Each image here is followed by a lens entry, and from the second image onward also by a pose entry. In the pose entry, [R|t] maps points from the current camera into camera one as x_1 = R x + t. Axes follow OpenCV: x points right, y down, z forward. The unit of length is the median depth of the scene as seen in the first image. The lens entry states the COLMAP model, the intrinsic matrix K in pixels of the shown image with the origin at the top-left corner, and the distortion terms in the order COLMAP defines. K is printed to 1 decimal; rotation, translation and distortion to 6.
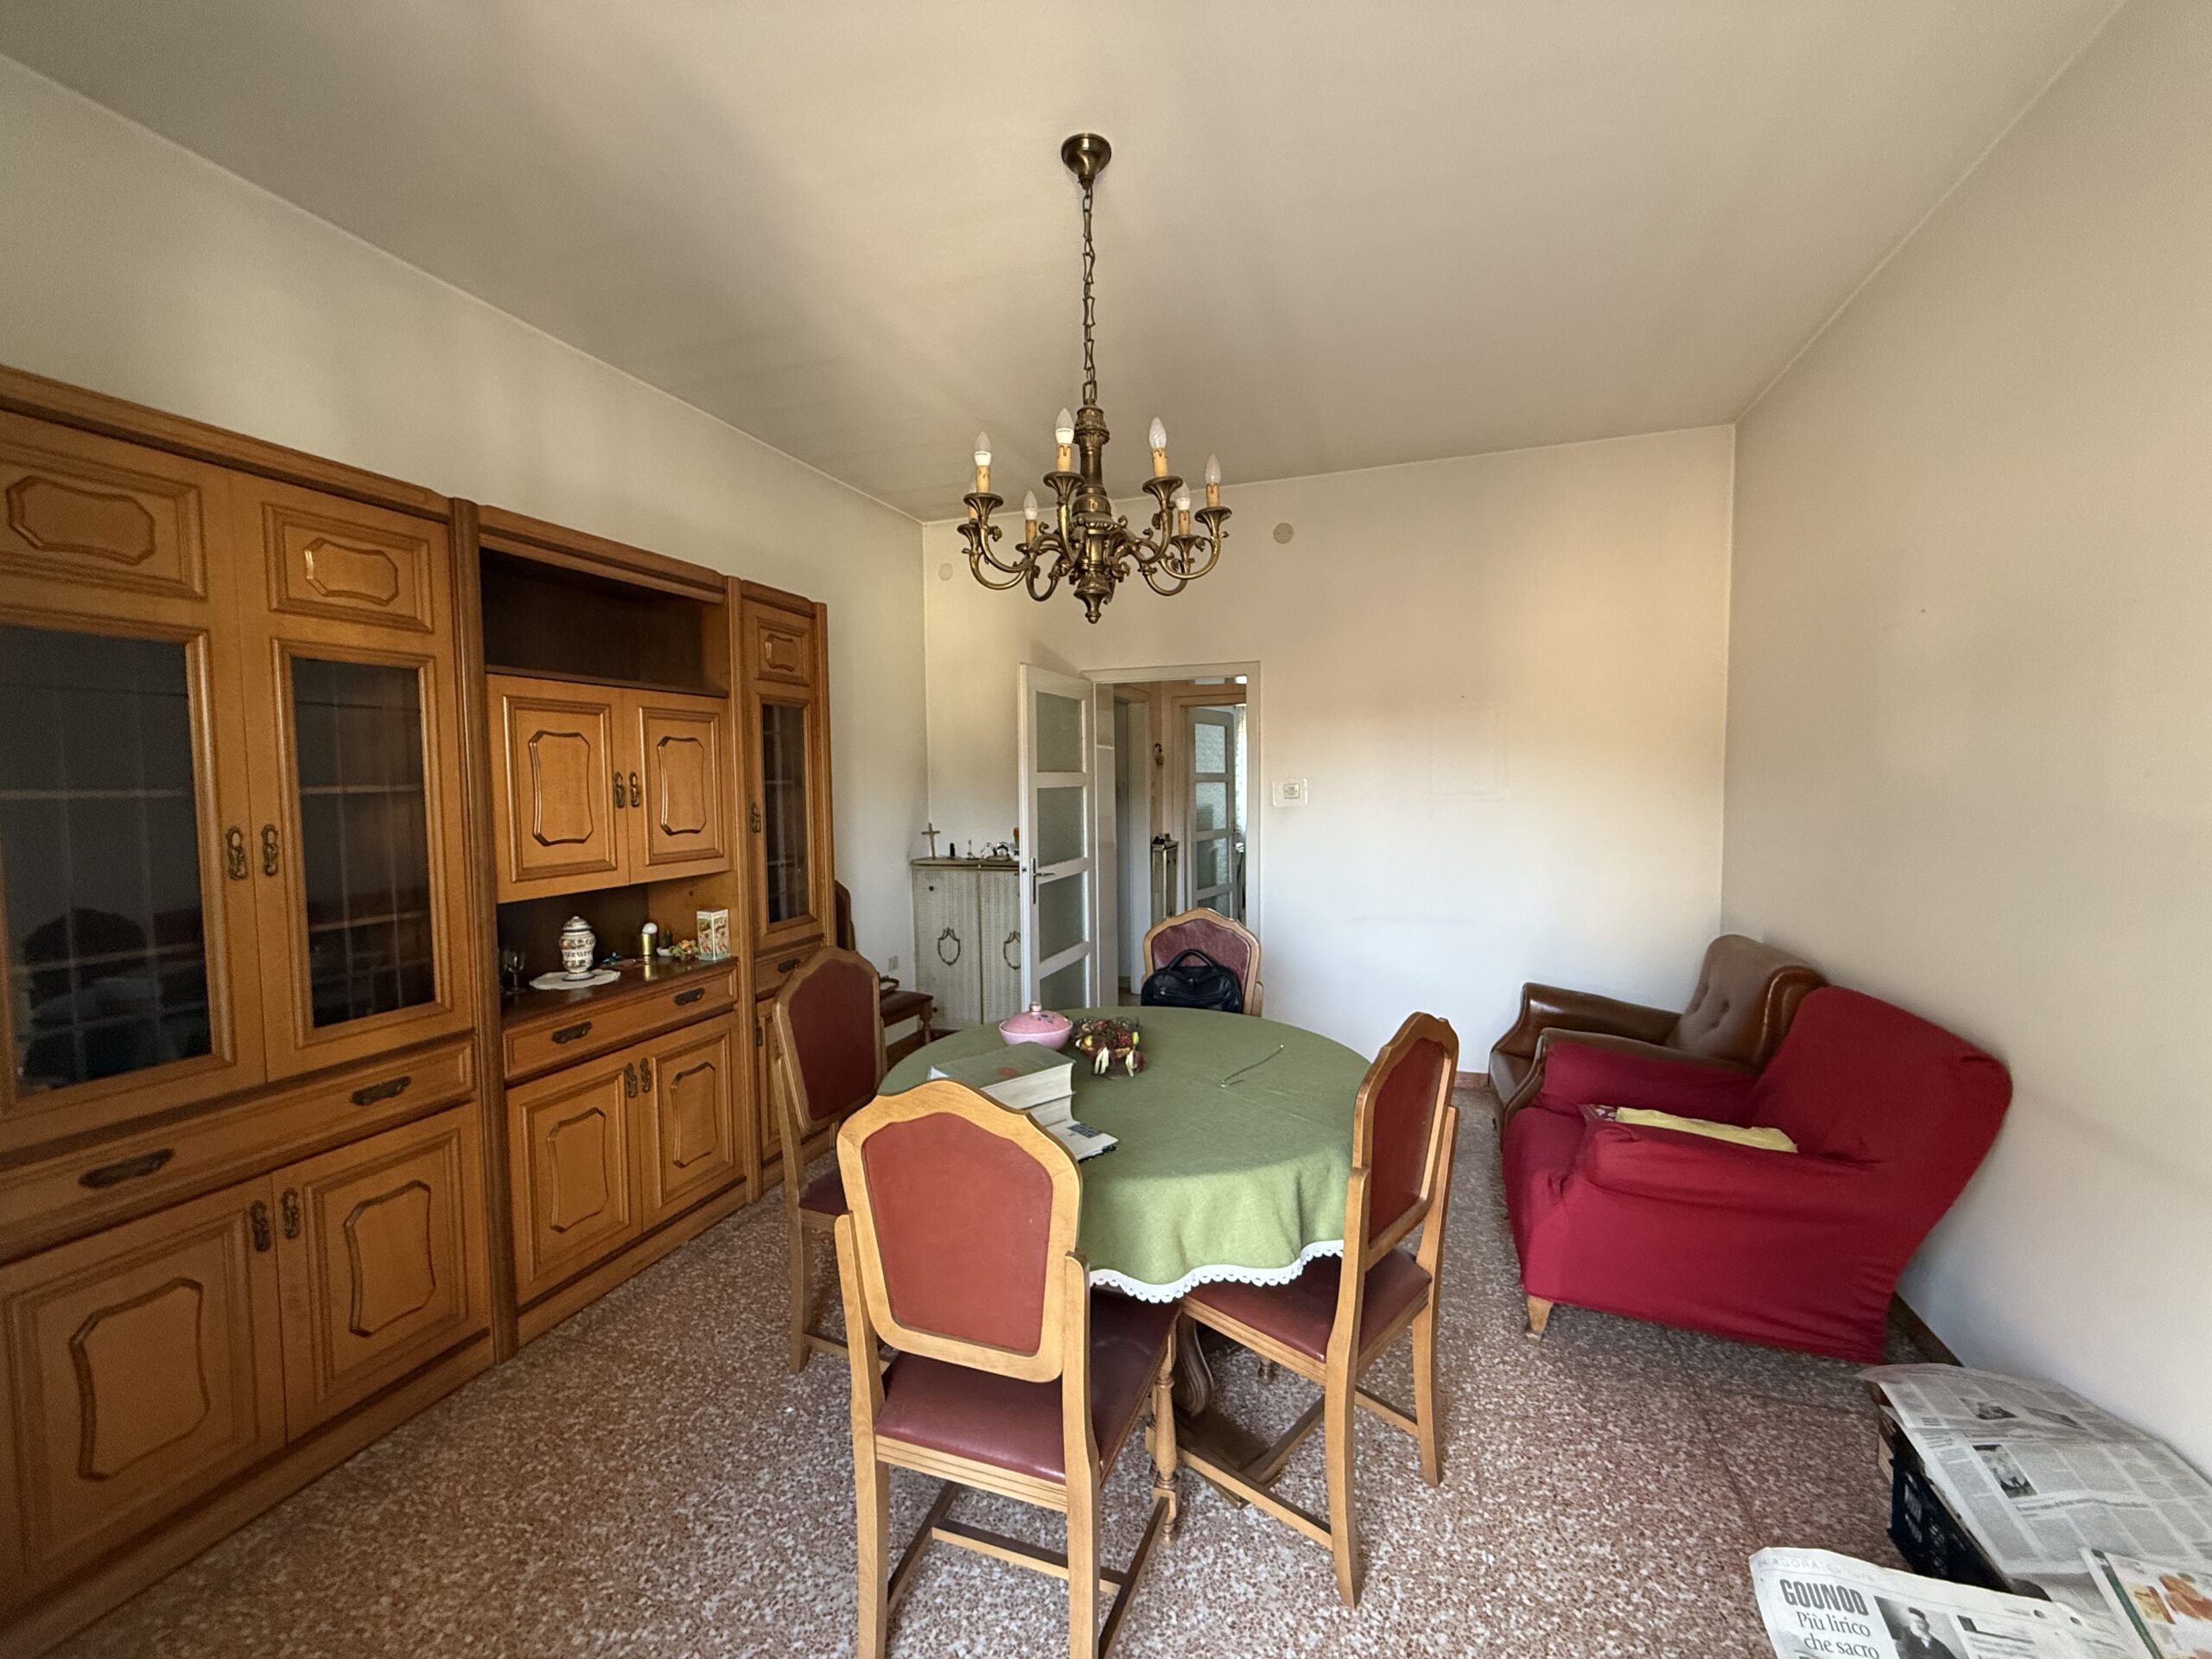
lens RADIAL K [[881.5, 0, 1105.6], [0, 881.5, 824.8], [0, 0, 1]] dist [0.003988, -0.000022]
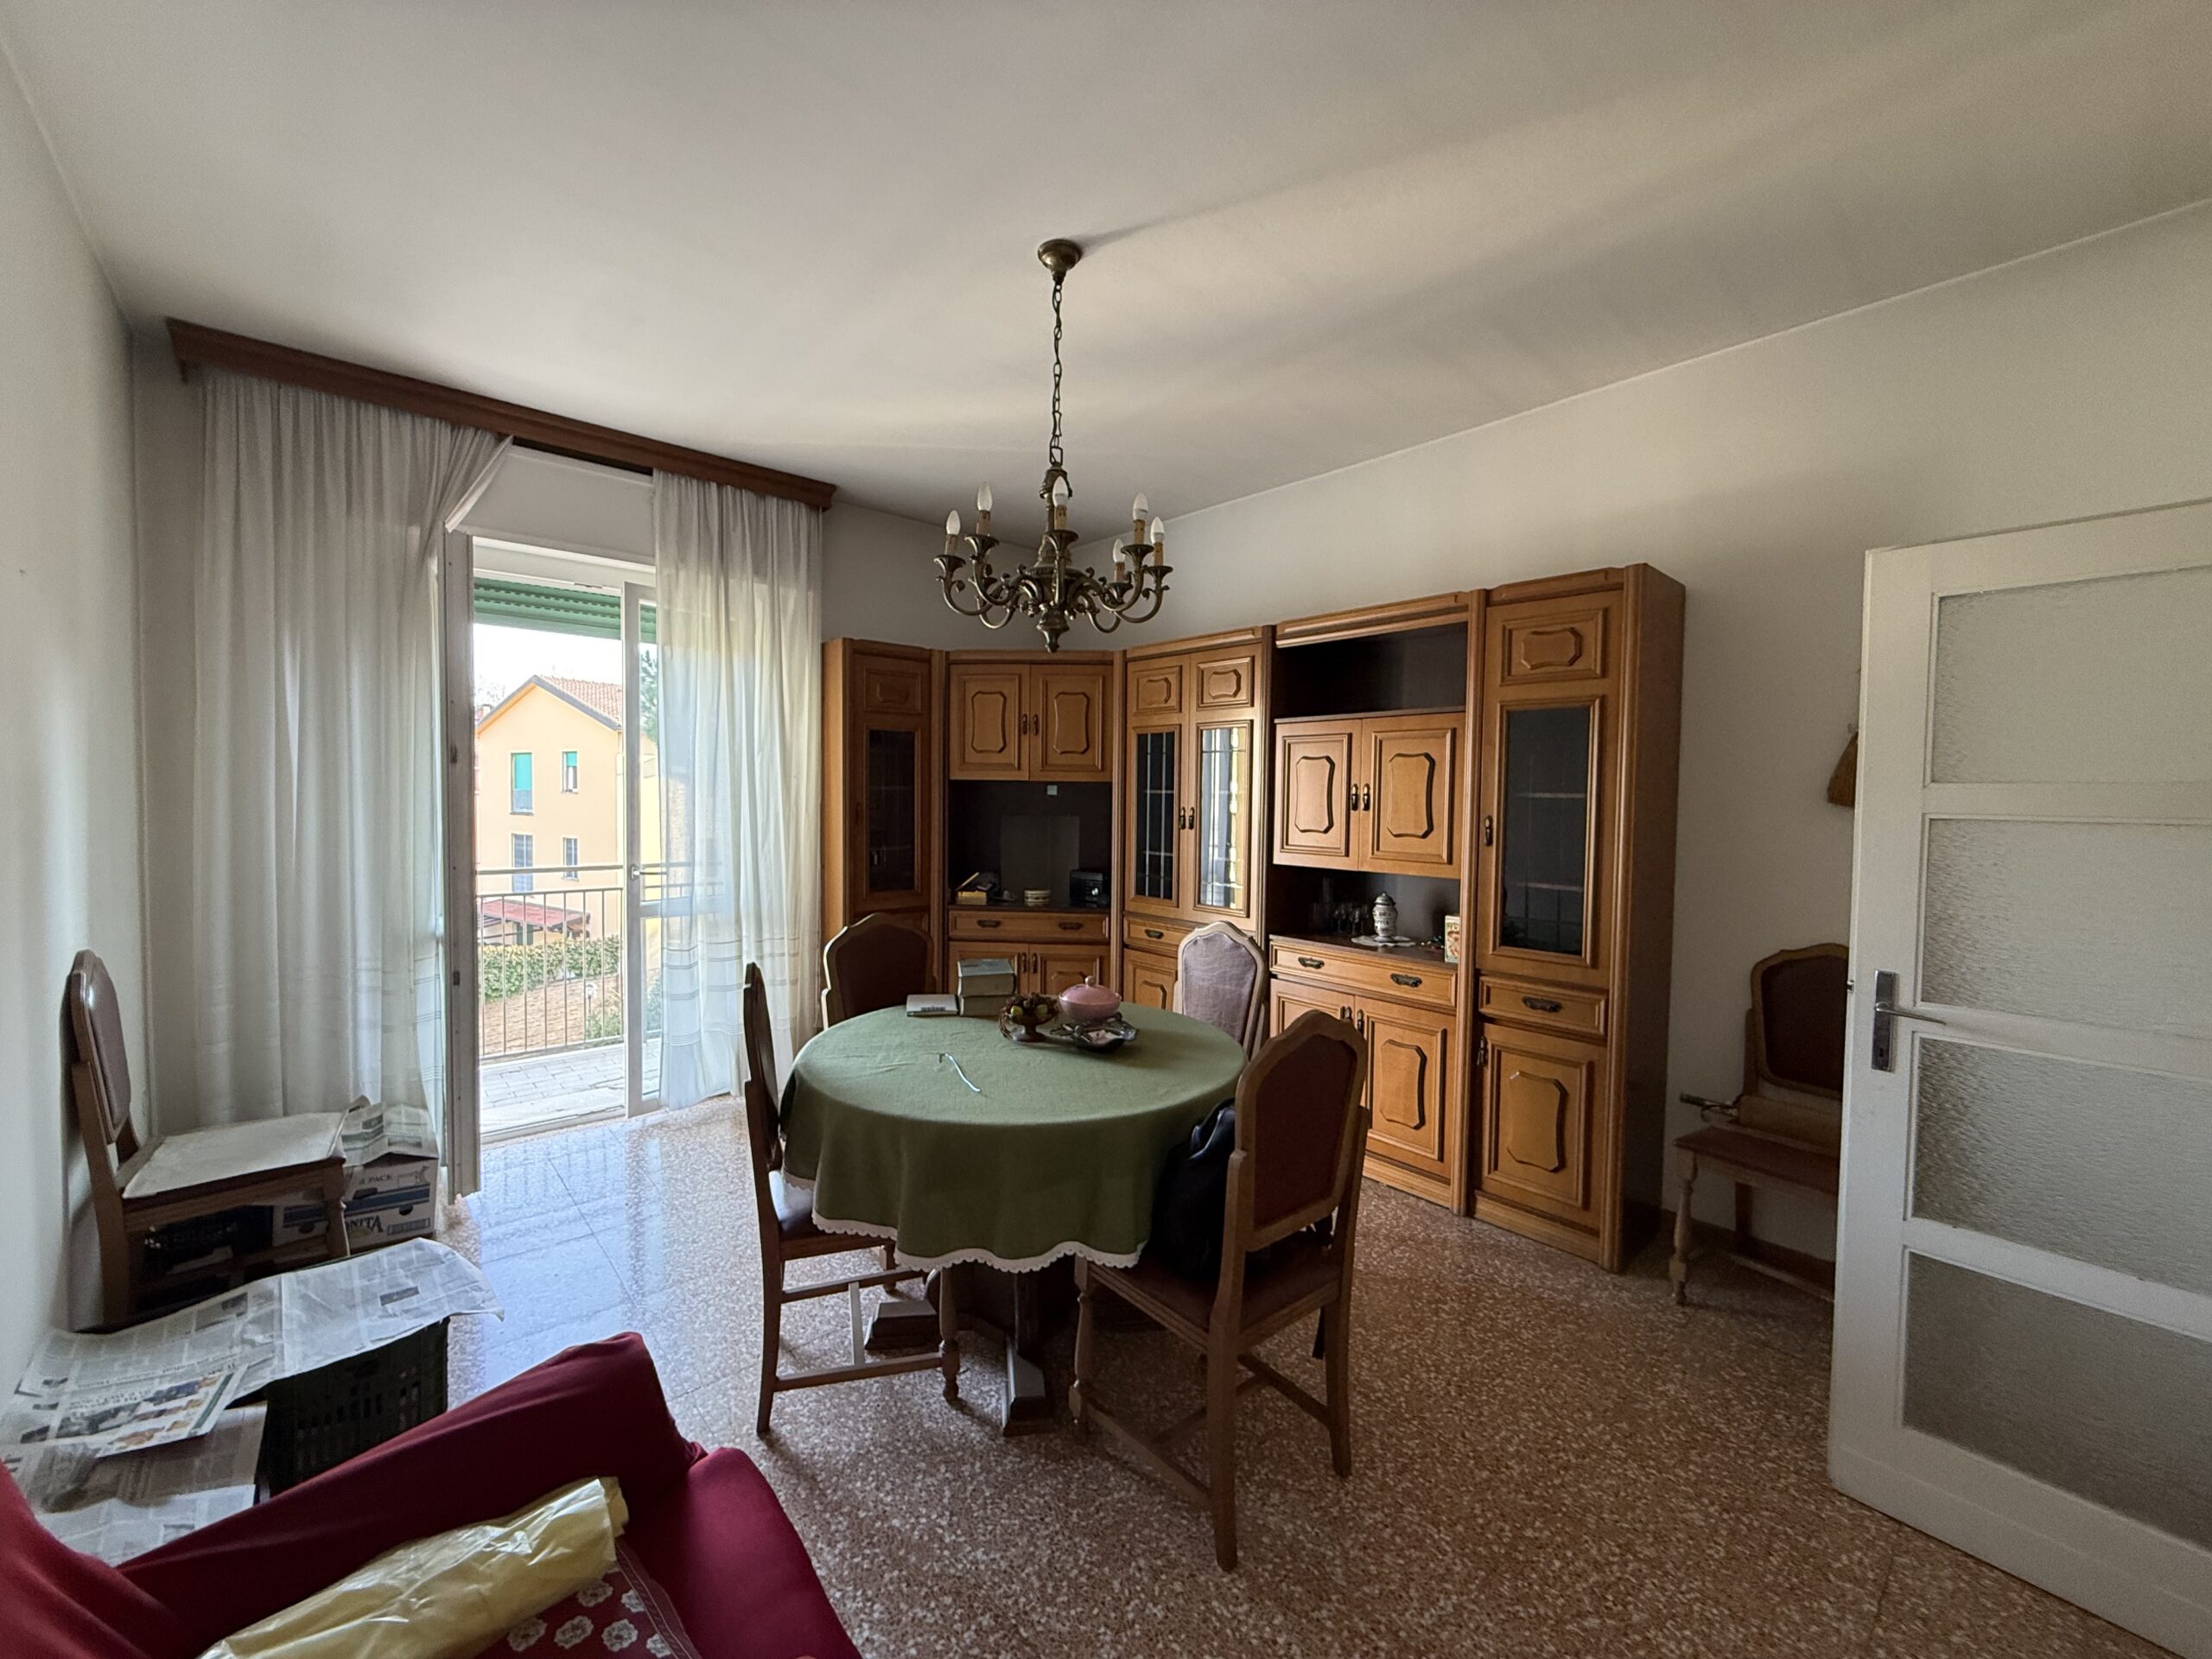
lens RADIAL K [[881.5, 0, 1089.5], [0, 881.5, 826.8], [0, 0, 1]] dist [0.003988, -0.000022]
pose [[-0.494622, 0.033423, -0.868465, 0.919684], [-0.059302, 0.995634, 0.072091, -0.078268], [0.867082, 0.087160, -0.490481, 1.532573]]
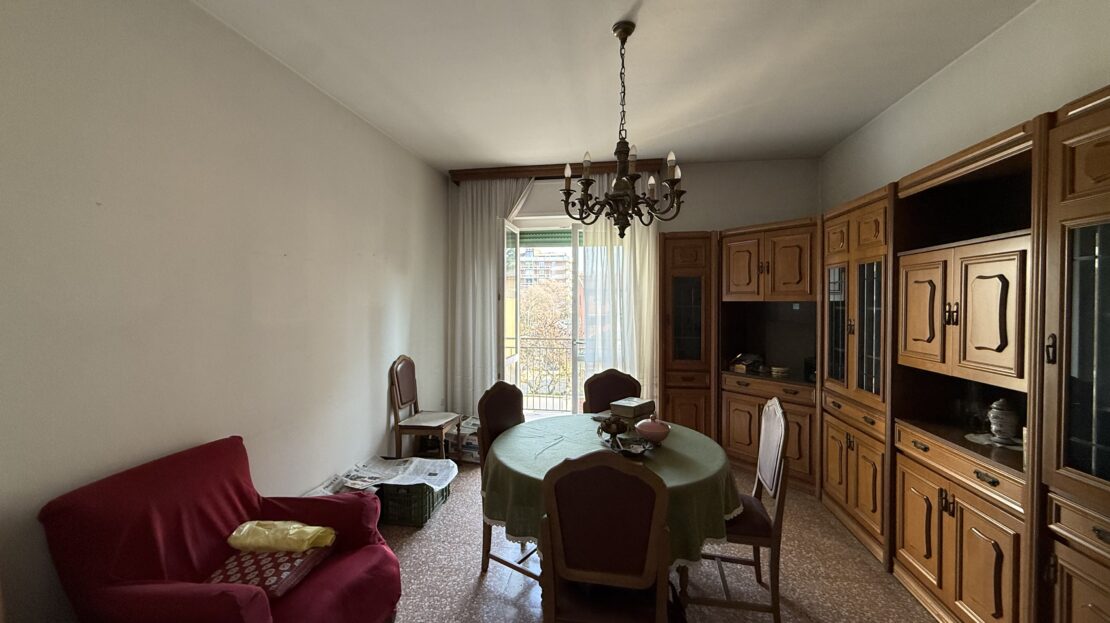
lens RADIAL K [[442.1, 0, 555.4], [0, 442.1, 308.7], [0, 0, 1]] dist [0.002122, 0.000047]
pose [[-0.985353, 0.008445, -0.170315, 0.317336], [-0.003859, 0.997413, 0.071780, -0.119442], [0.170481, 0.071386, -0.982772, 1.941168]]
